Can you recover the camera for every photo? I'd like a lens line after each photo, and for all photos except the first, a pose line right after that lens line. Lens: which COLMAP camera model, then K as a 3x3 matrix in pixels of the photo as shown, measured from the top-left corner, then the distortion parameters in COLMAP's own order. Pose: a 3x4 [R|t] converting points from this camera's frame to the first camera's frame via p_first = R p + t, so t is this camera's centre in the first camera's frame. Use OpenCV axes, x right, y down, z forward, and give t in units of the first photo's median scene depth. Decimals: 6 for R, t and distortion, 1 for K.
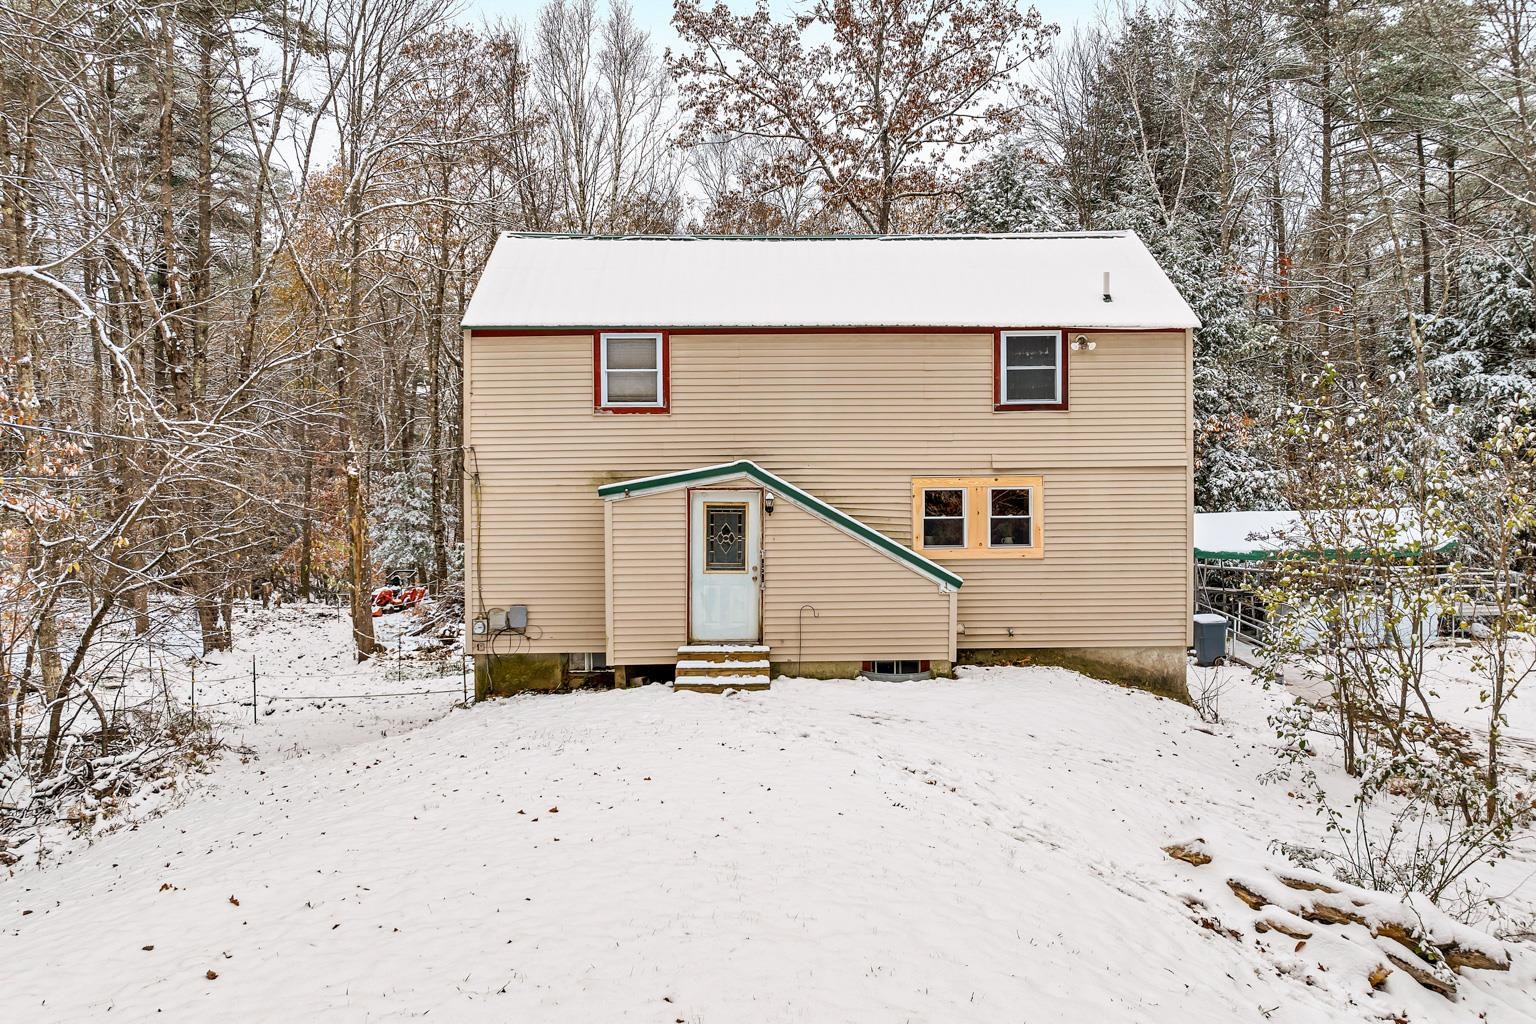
lens RADIAL K [[1079.1, 0, 768.0], [0, 1079.1, 512.0], [0, 0, 1]] dist [-0.036518, 0.001006]
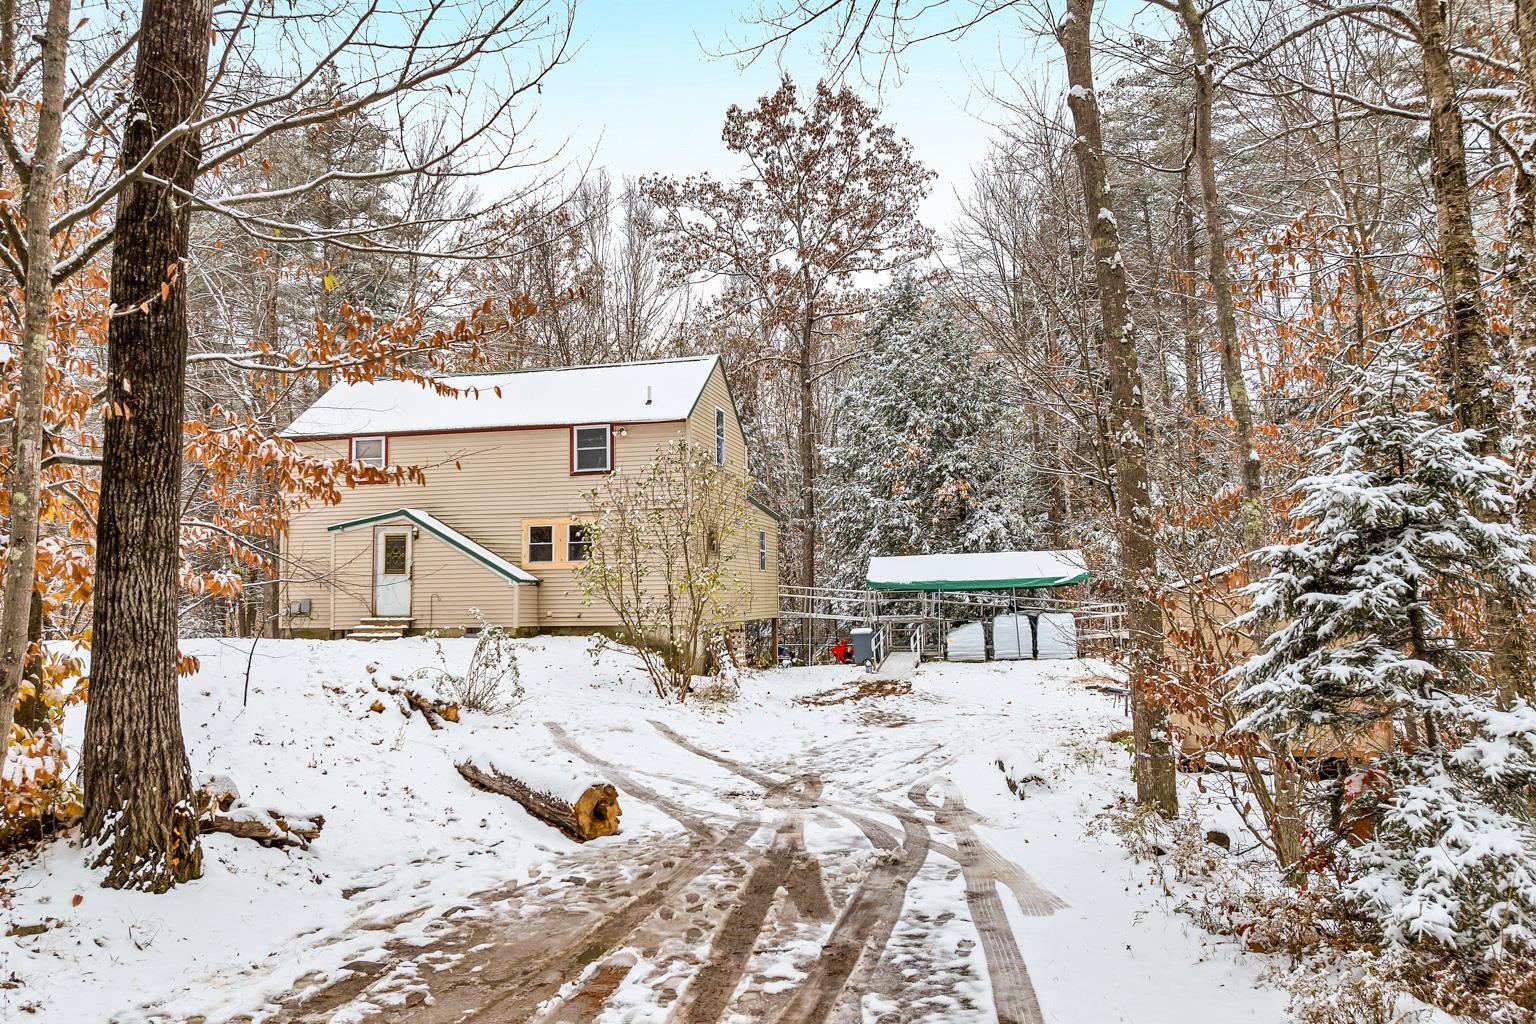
lens RADIAL K [[1079.1, 0, 768.0], [0, 1079.1, 512.0], [0, 0, 1]] dist [-0.036518, 0.001006]
pose [[0.973088, -0.022922, -0.229291, 0.864744], [0.001743, 0.995744, -0.092143, 0.107056], [0.230428, 0.089264, 0.968987, -0.475618]]
